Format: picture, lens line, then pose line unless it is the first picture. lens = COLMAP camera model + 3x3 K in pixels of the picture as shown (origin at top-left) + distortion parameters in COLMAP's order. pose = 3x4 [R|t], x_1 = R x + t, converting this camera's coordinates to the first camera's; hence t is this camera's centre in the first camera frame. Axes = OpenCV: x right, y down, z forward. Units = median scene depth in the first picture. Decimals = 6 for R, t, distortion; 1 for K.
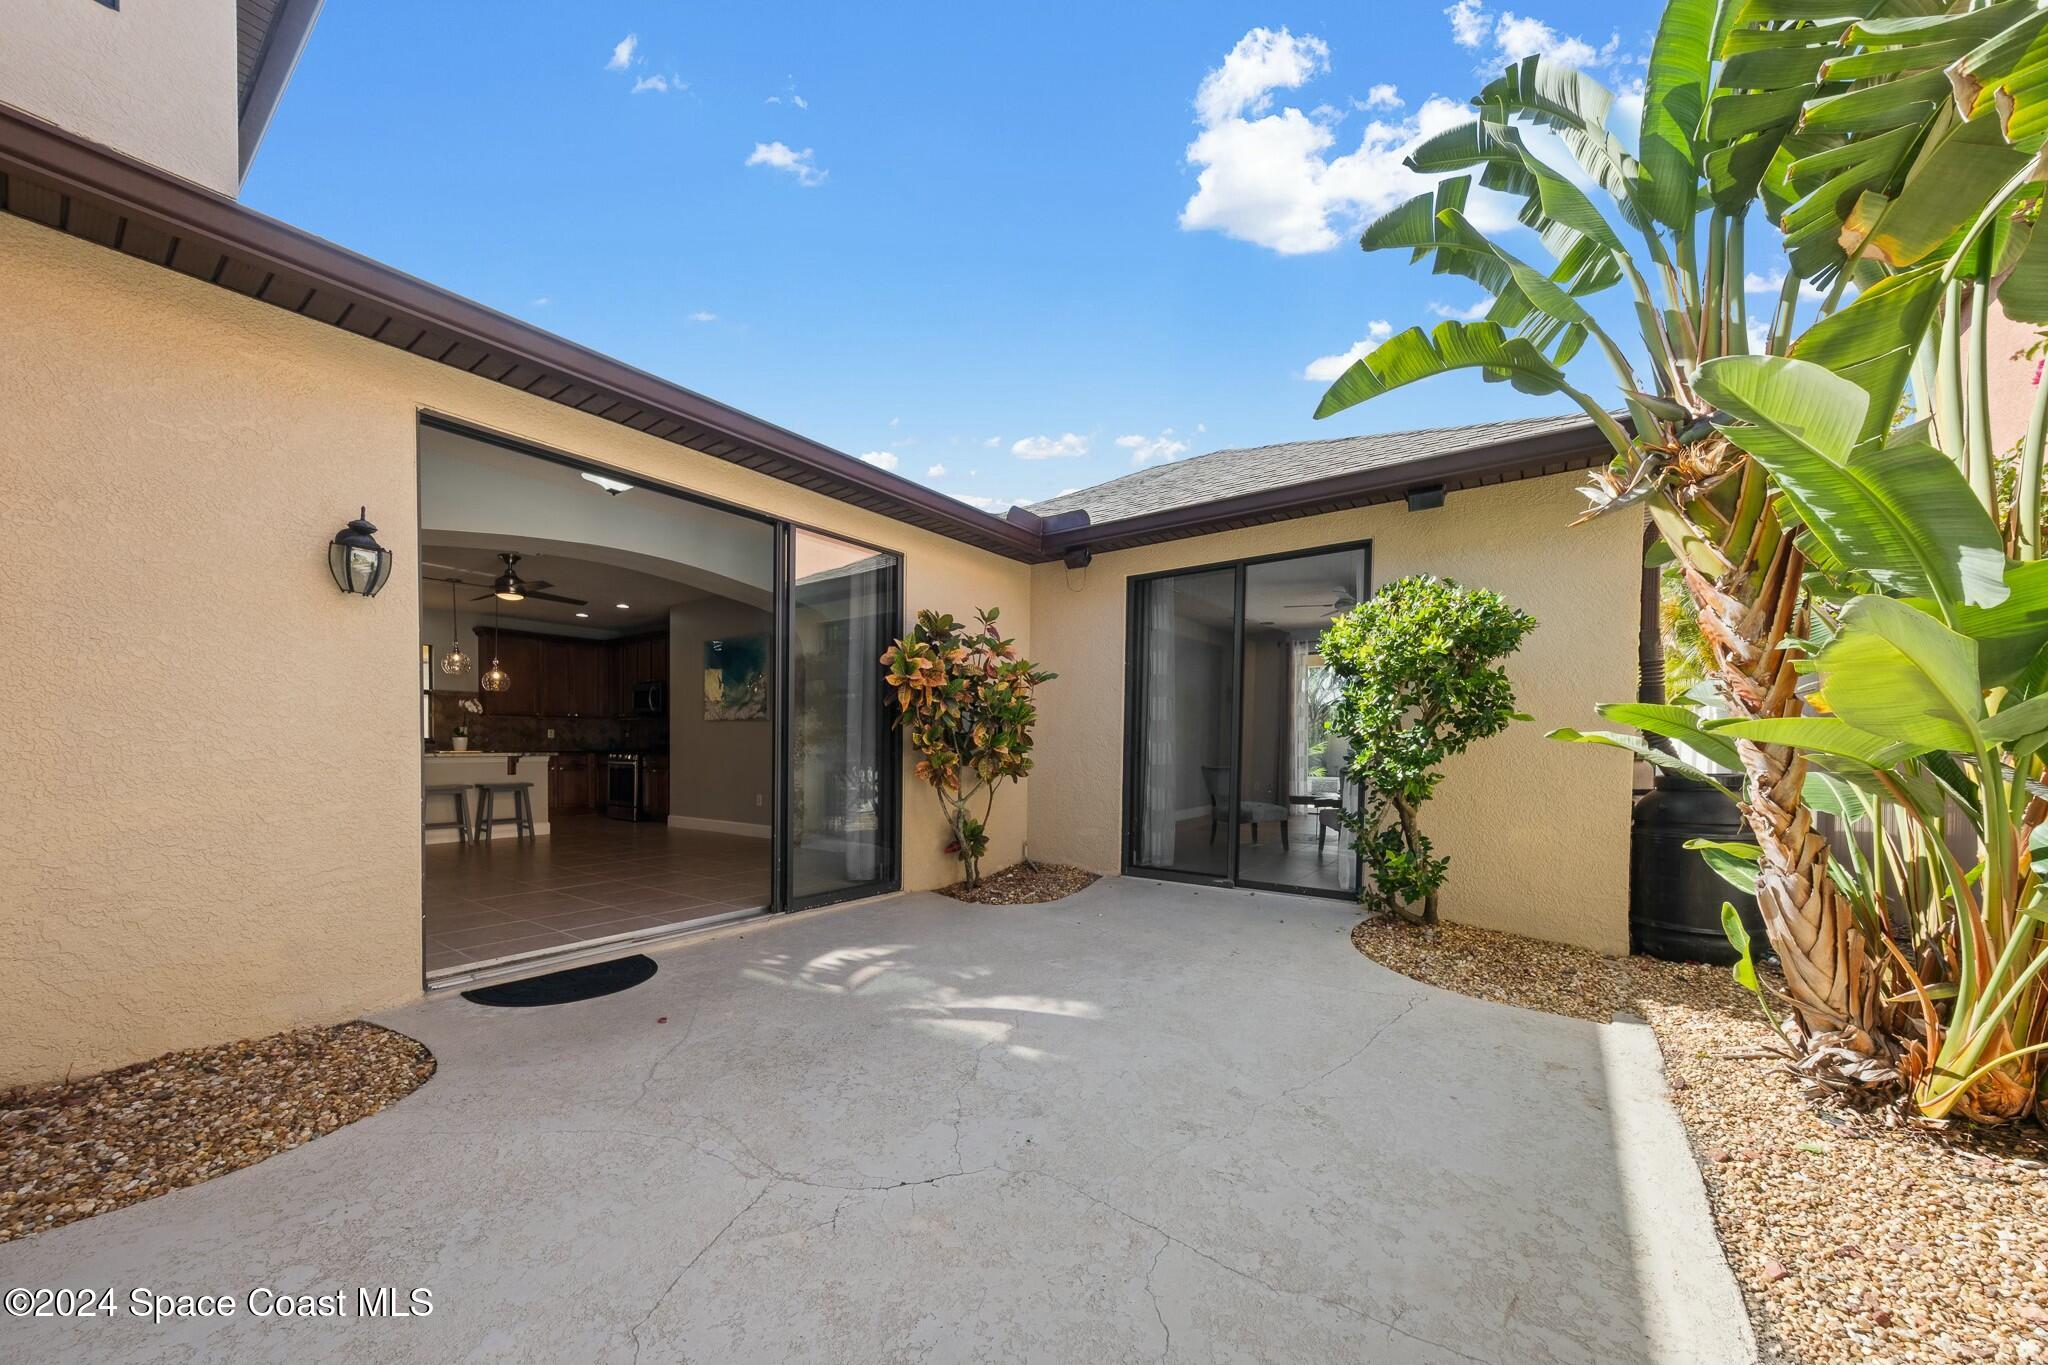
lens RADIAL K [[715.0, 0, 1036.4], [0, 715.0, 739.5], [0, 0, 1]] dist [0.000350, -0.000046]
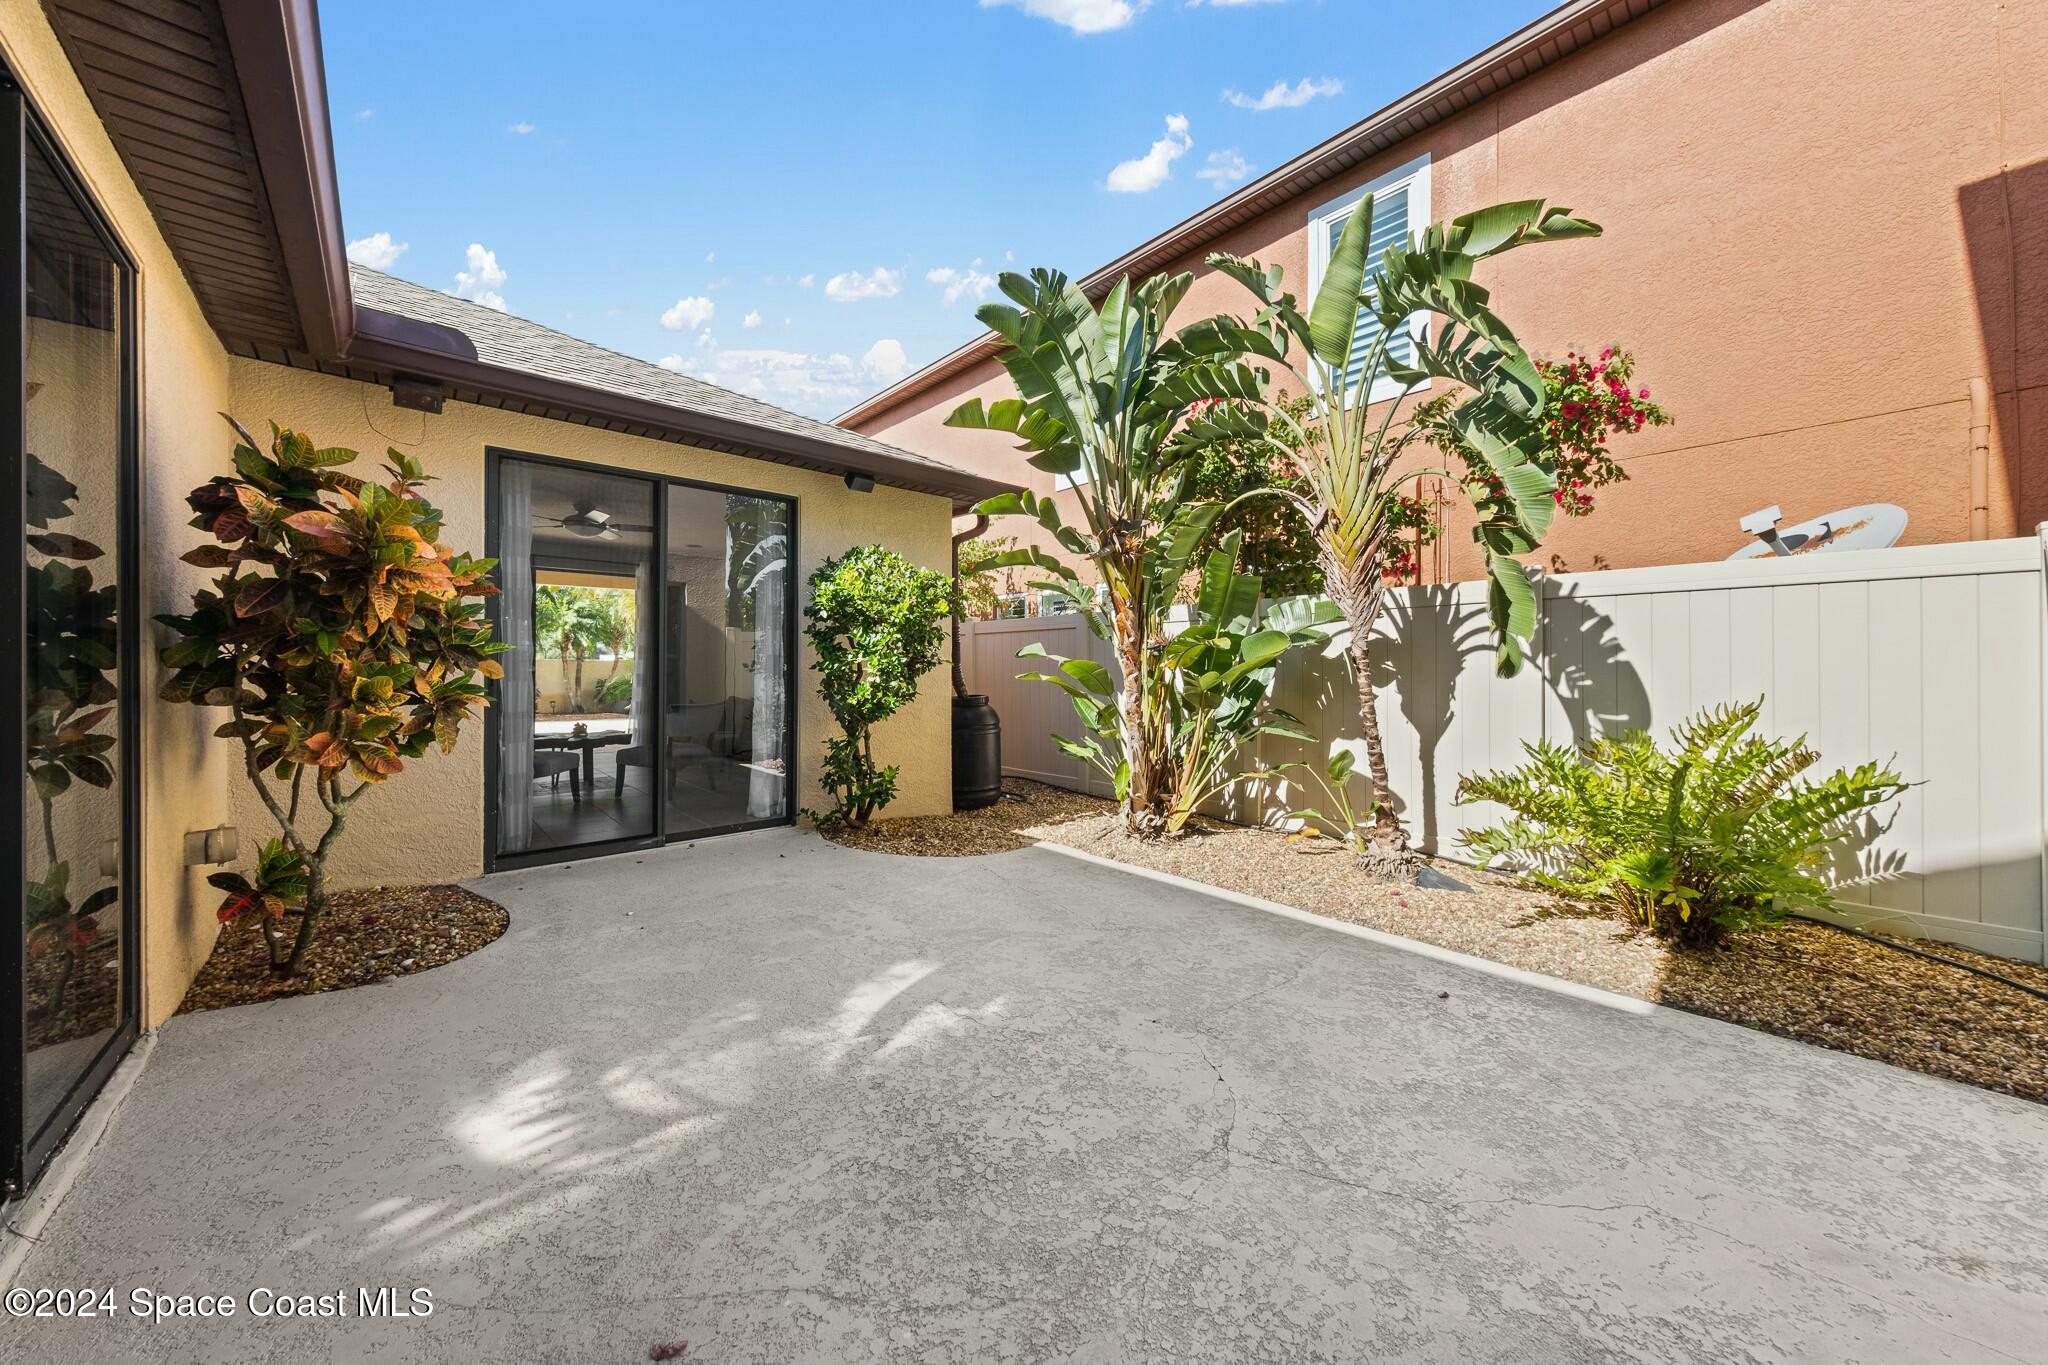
lens RADIAL K [[693.3, 0, 1032.2], [0, 693.3, 685.0], [0, 0, 1]] dist [0.000623, -0.000114]
pose [[0.221965, -0.028143, 0.974649, -0.744741], [-0.008510, 0.999489, 0.030798, -0.036035], [-0.975018, -0.015131, 0.221612, 0.582486]]
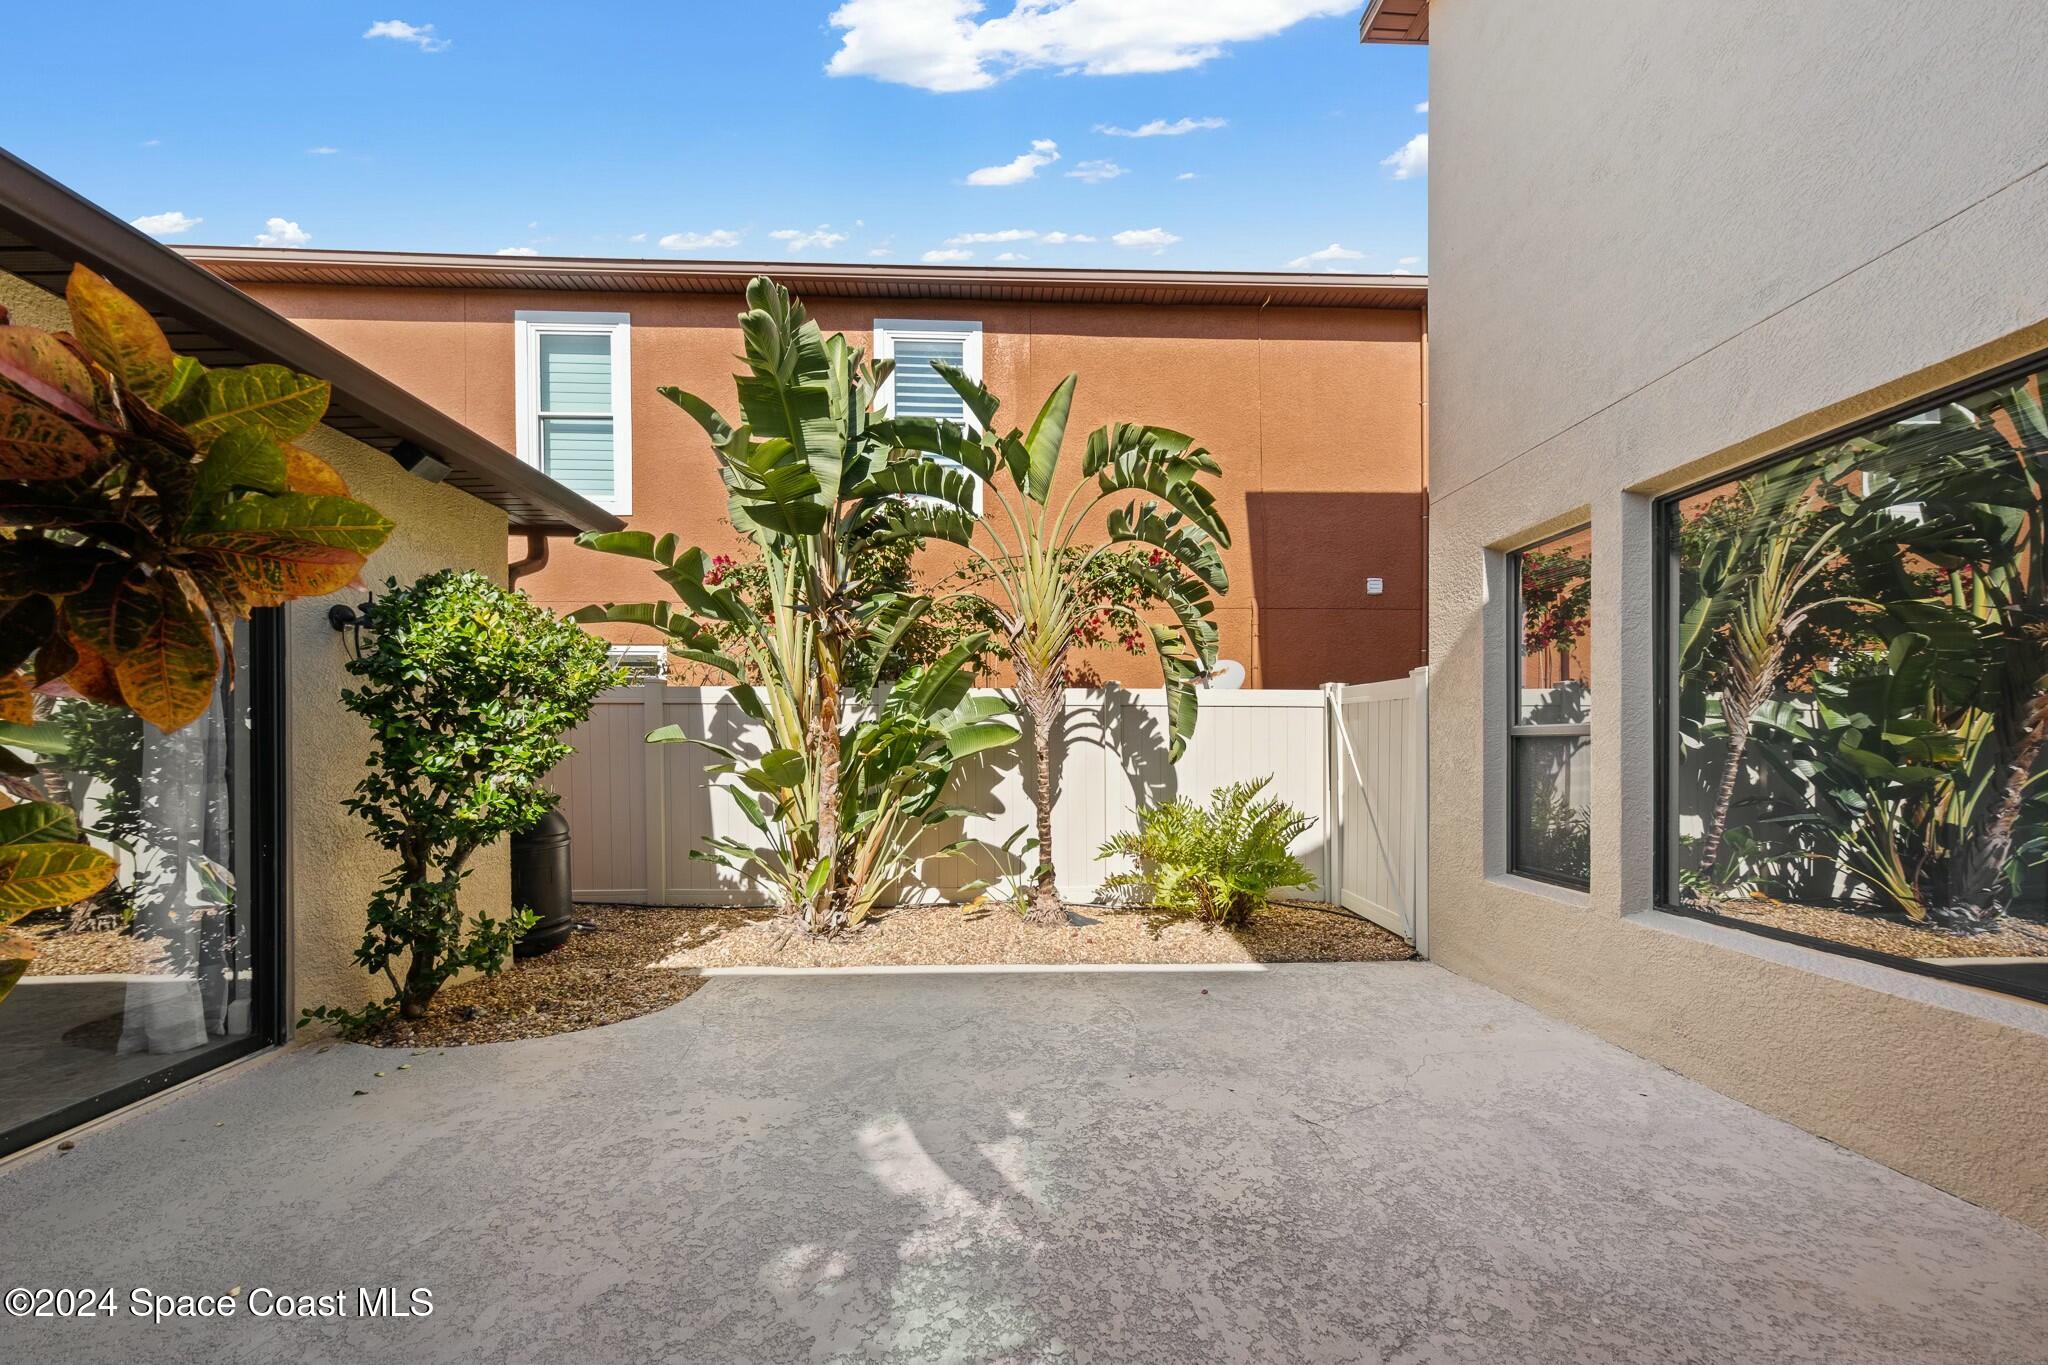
lens RADIAL K [[718.0, 0, 991.7], [0, 718.0, 767.8], [0, 0, 1]] dist [0.001130, -0.000040]
pose [[-0.585472, -0.032842, 0.810027, -0.602533], [-0.010063, 0.999396, 0.033247, -0.057858], [-0.810630, 0.011314, -0.585450, 1.254036]]
